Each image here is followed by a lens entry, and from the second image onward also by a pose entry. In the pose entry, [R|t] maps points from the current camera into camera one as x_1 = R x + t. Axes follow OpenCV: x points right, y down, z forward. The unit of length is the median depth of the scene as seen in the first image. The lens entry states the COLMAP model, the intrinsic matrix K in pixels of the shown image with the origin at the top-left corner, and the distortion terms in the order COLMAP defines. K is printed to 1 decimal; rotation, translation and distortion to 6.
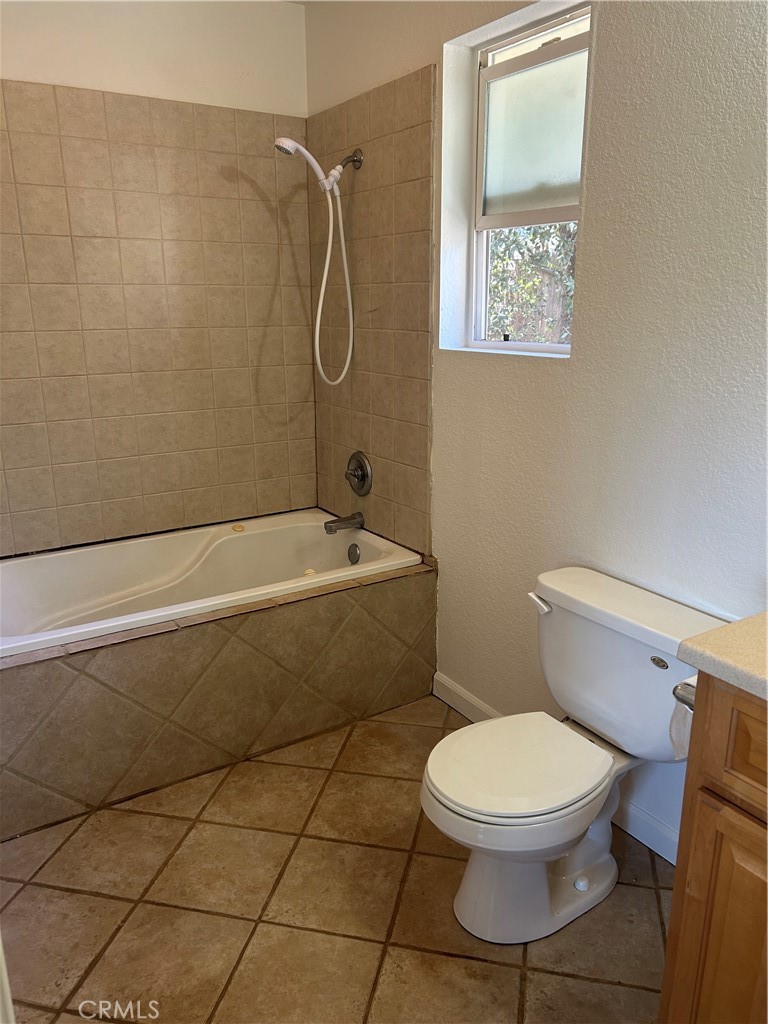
lens RADIAL K [[771.0, 0, 394.7], [0, 771.0, 518.0], [0, 0, 1]] dist [0.064273, -0.078407]
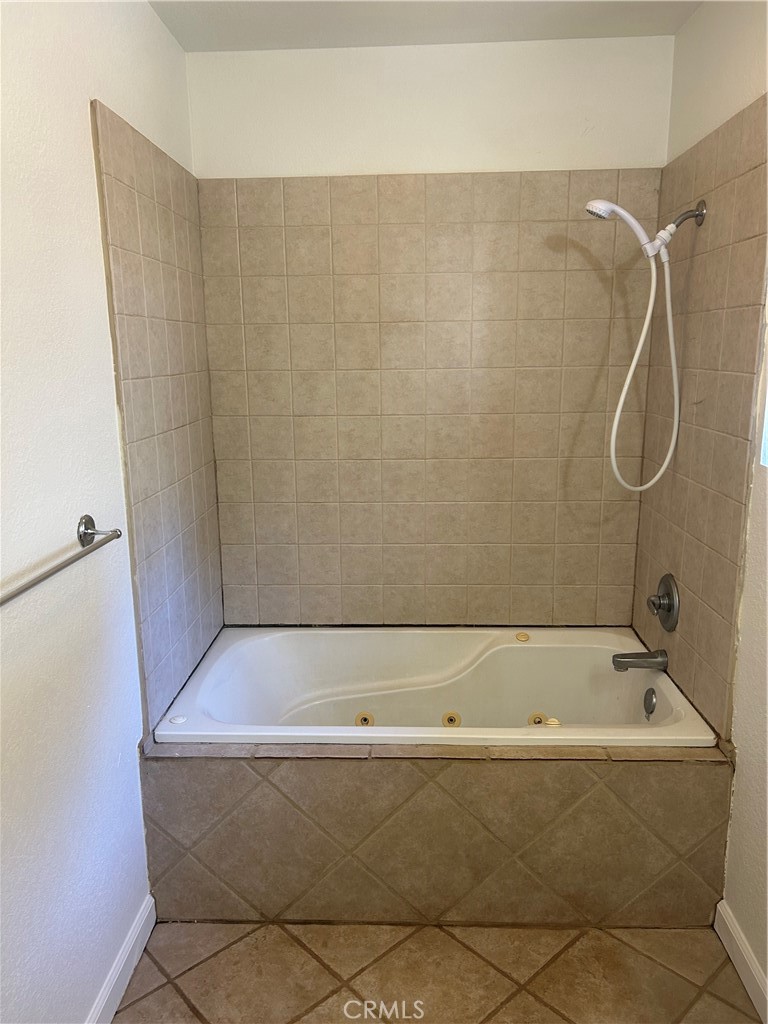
lens RADIAL K [[771.0, 0, 387.6], [0, 771.0, 519.6], [0, 0, 1]] dist [0.064273, -0.078407]
pose [[0.817899, 0.121488, -0.562390, 0.174952], [-0.148704, 0.988878, -0.002646, -0.108784], [0.555814, 0.085794, 0.826868, 0.205601]]
